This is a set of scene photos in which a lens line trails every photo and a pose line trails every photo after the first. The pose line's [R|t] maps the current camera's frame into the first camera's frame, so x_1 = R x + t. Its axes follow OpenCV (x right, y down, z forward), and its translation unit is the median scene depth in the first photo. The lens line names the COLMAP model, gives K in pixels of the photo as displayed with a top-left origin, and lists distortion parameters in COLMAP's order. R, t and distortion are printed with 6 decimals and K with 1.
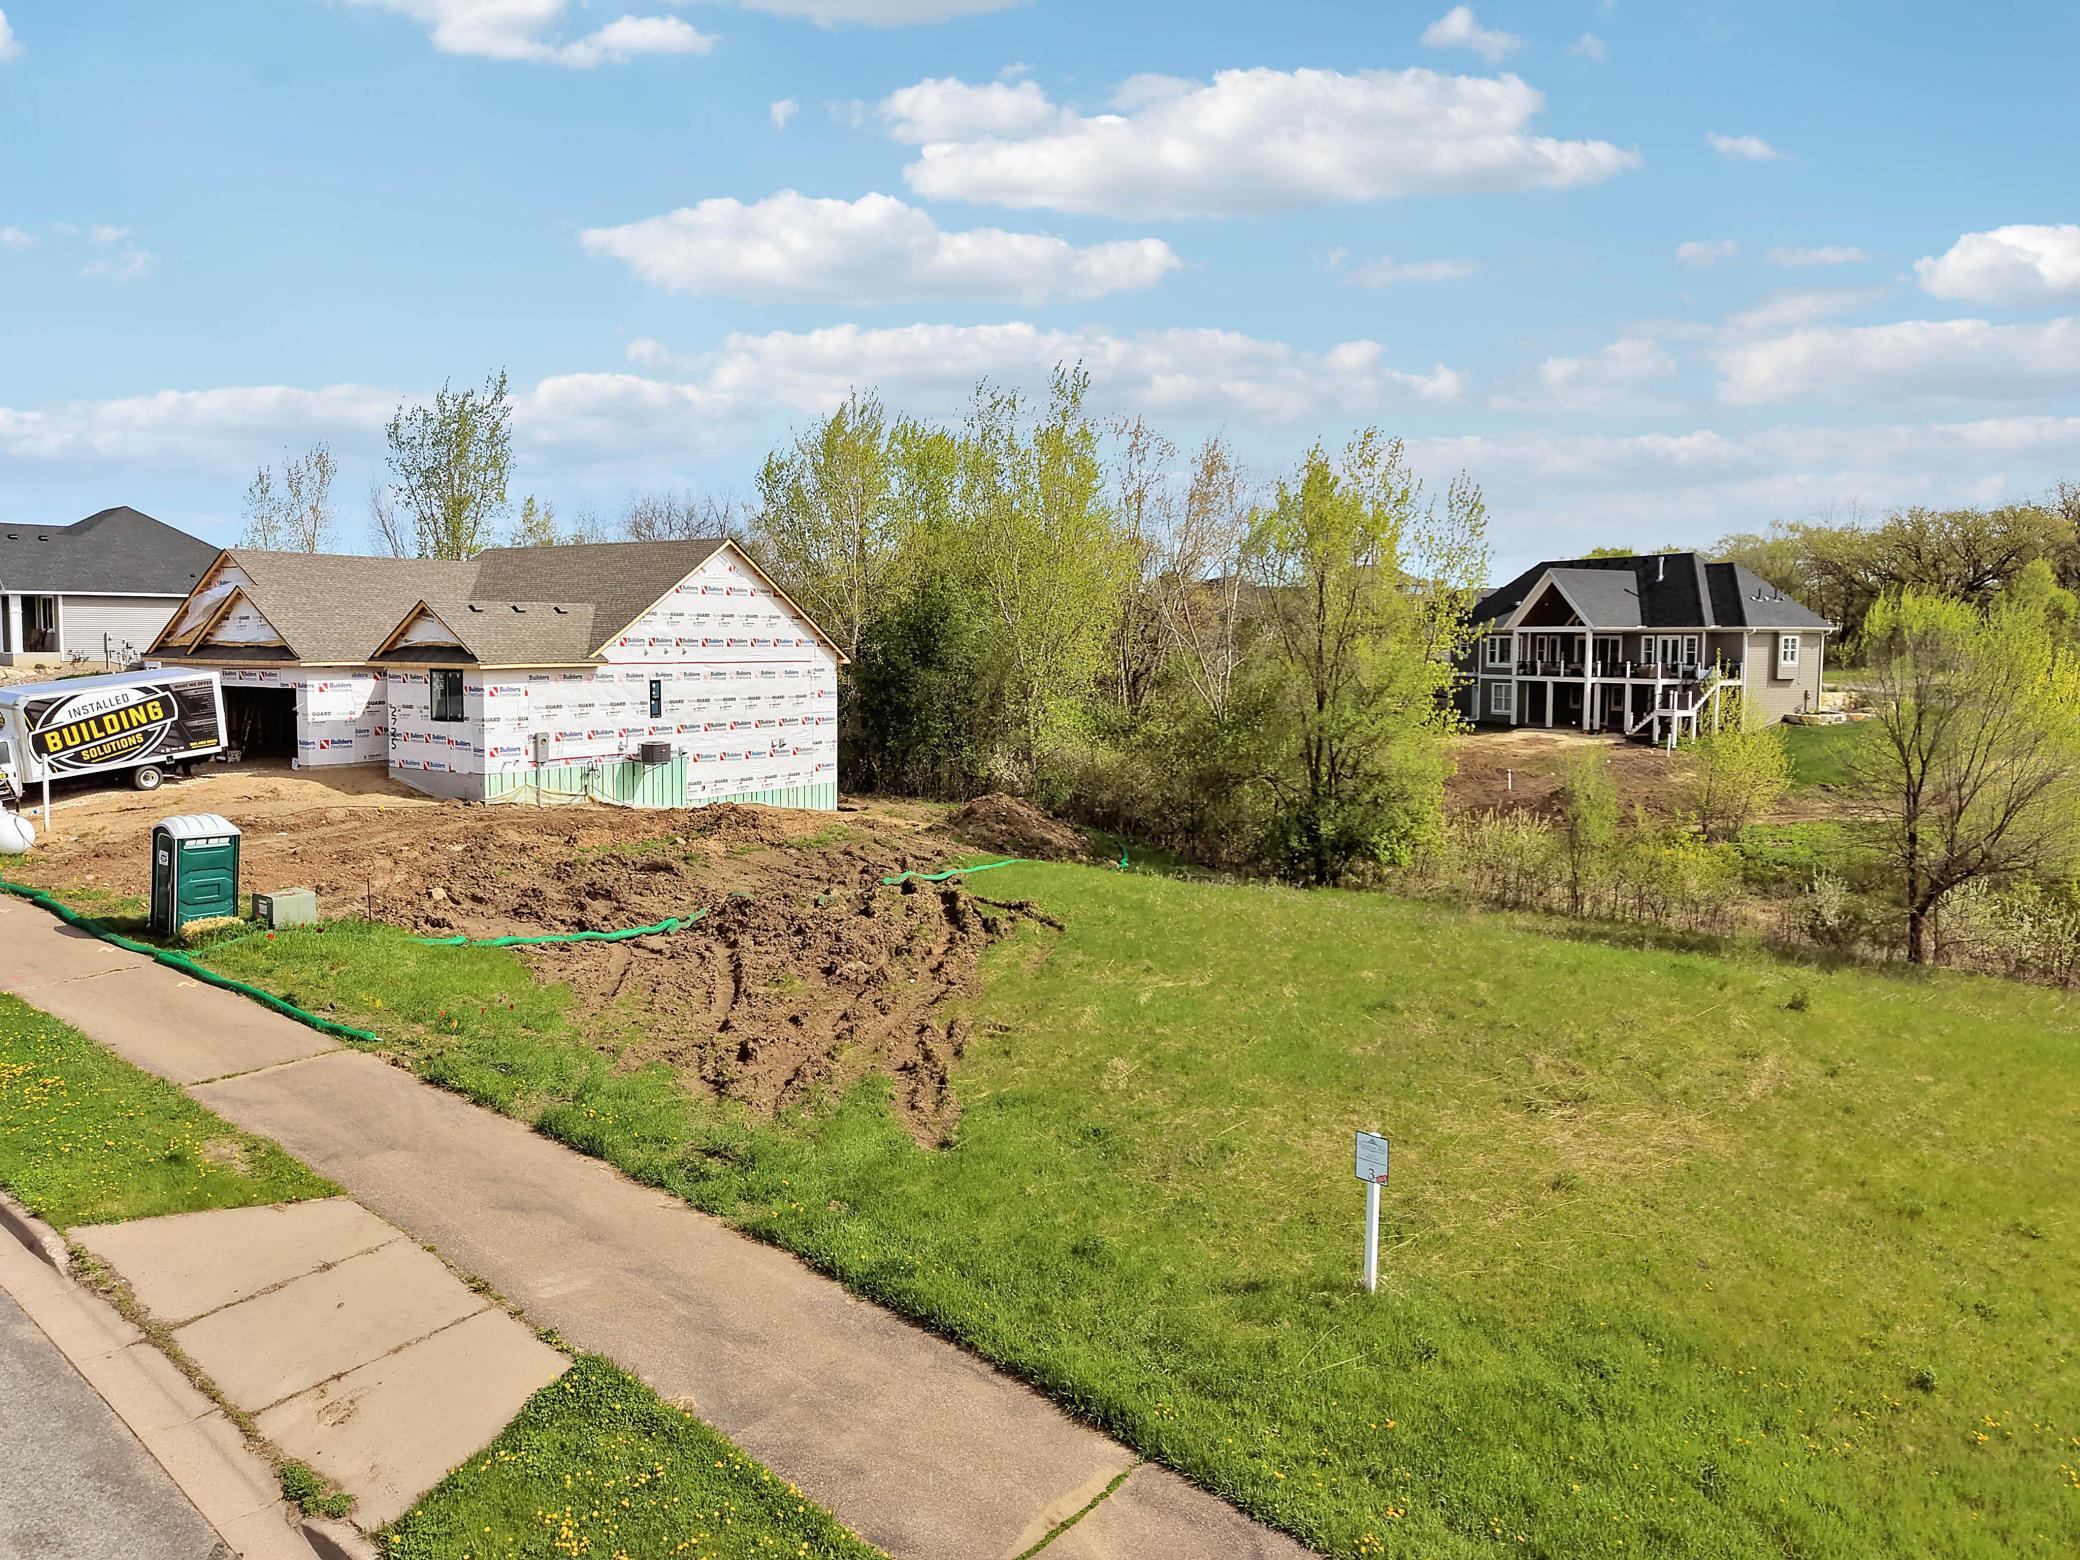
lens RADIAL K [[1392.4, 0, 1028.2], [0, 1392.4, 784.3], [0, 0, 1]] dist [0.037490, -0.038325]
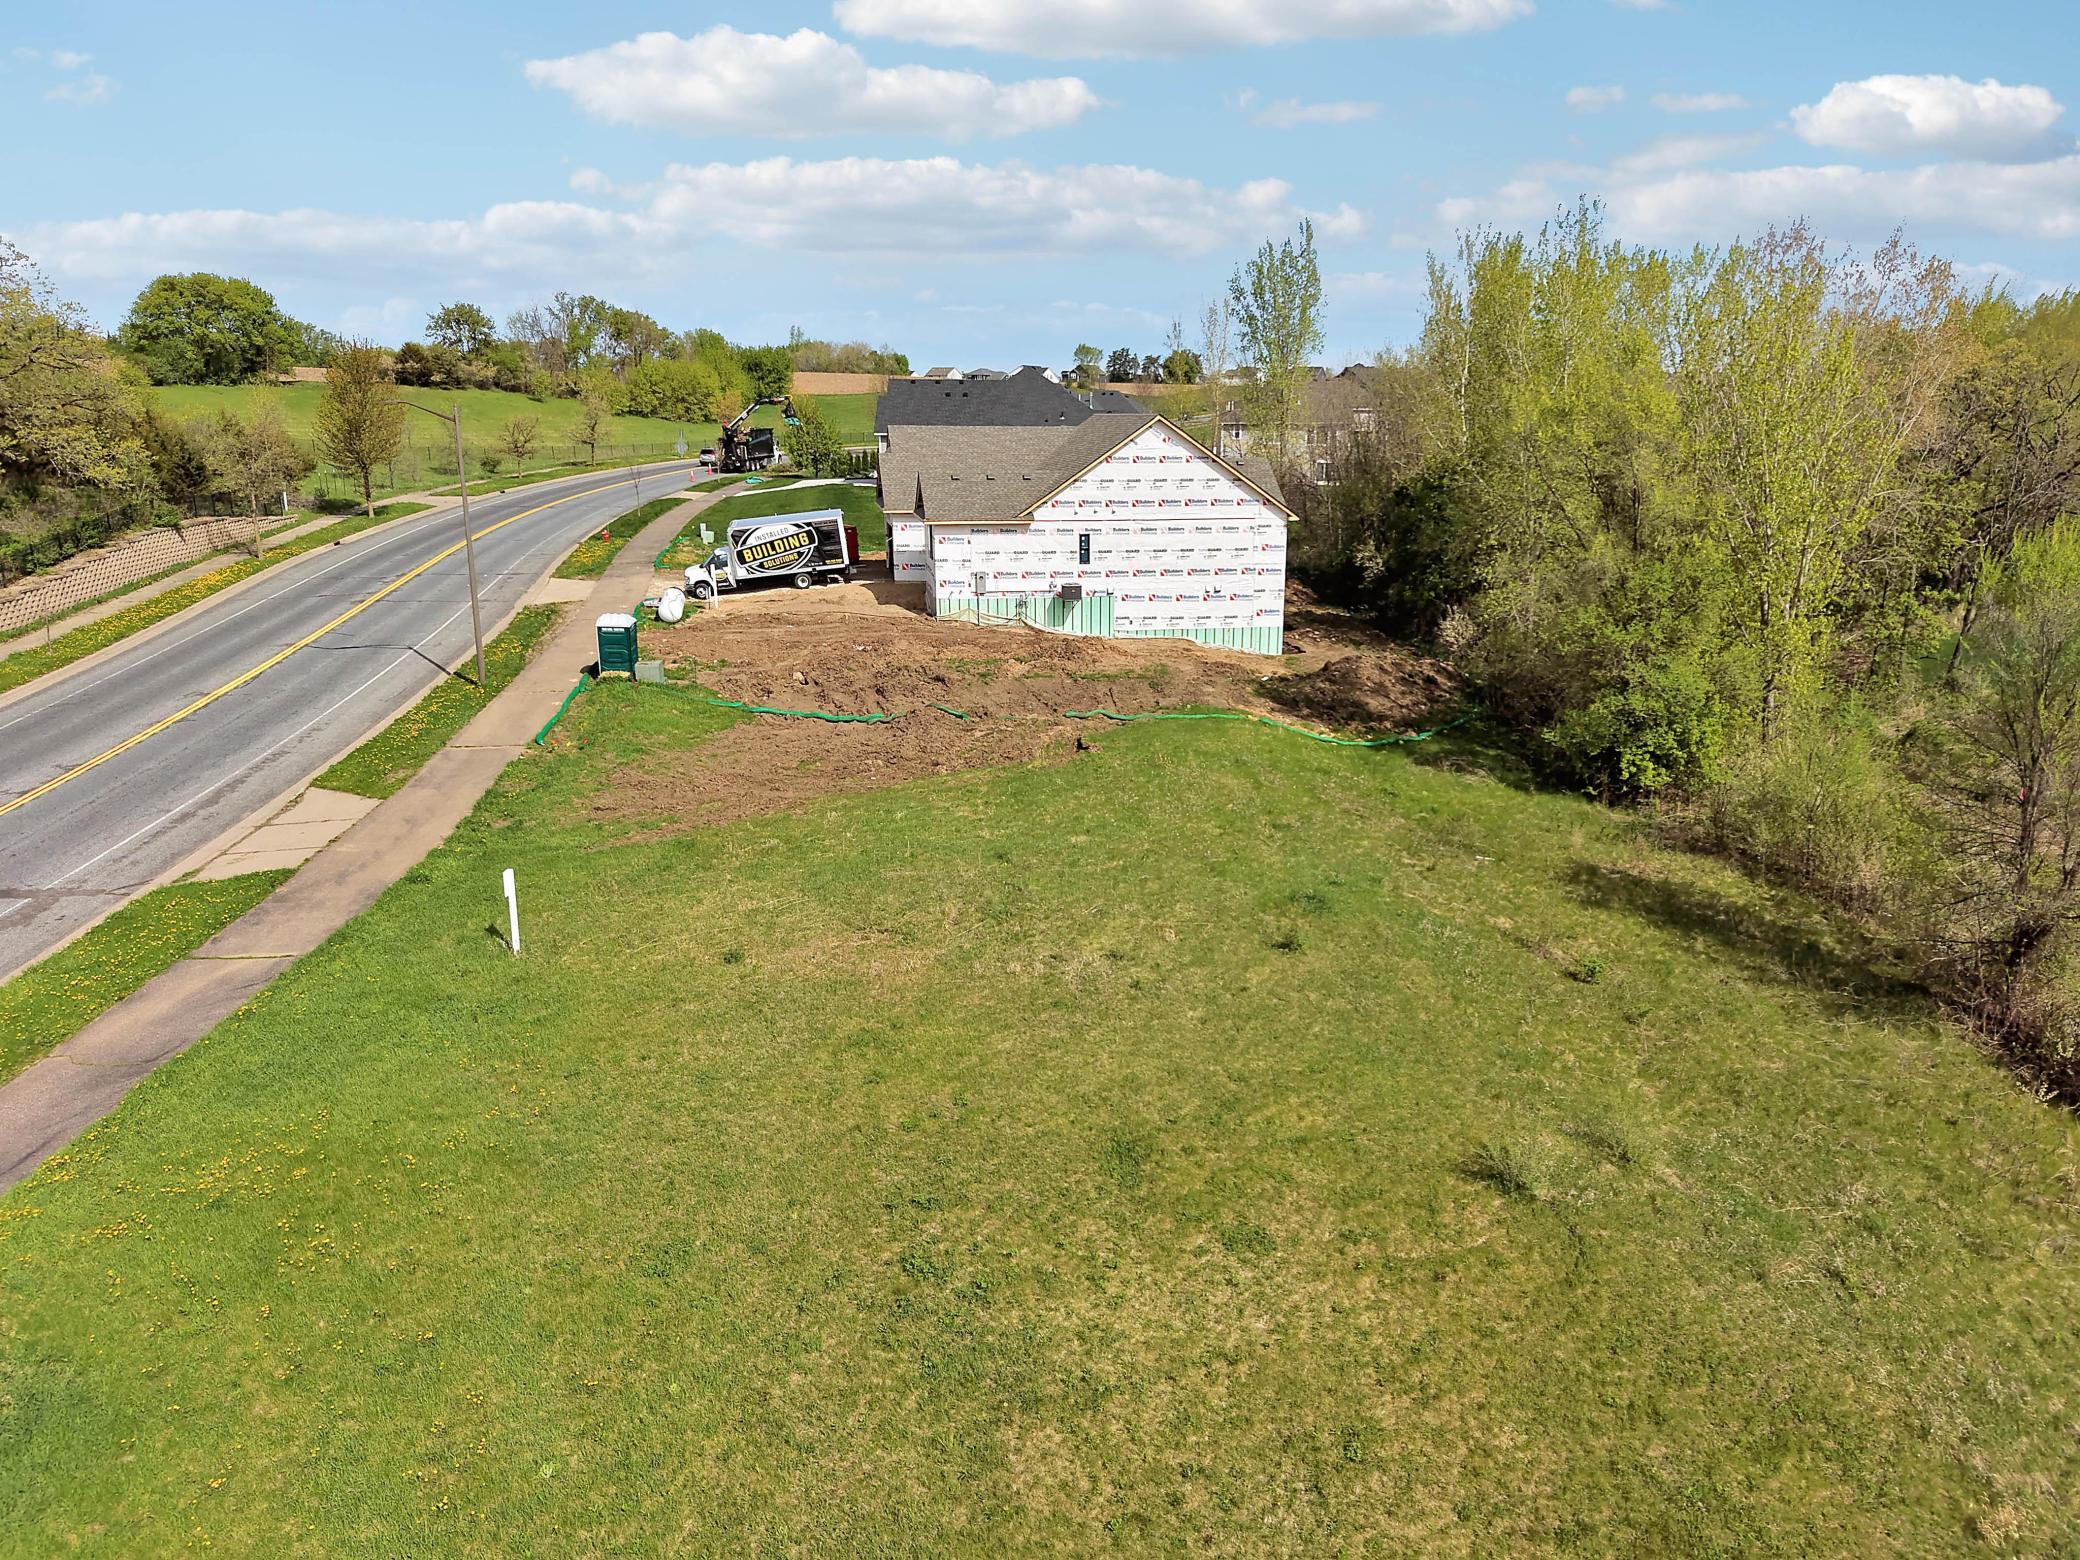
lens RADIAL K [[1384.0, 0, 1056.5], [0, 1384.0, 815.9], [0, 0, 1]] dist [0.048670, -0.046845]
pose [[0.683227, 0.205680, -0.700640, 0.696770], [-0.076937, 0.974446, 0.211034, -0.093837], [0.726141, -0.090279, 0.681593, 0.090465]]
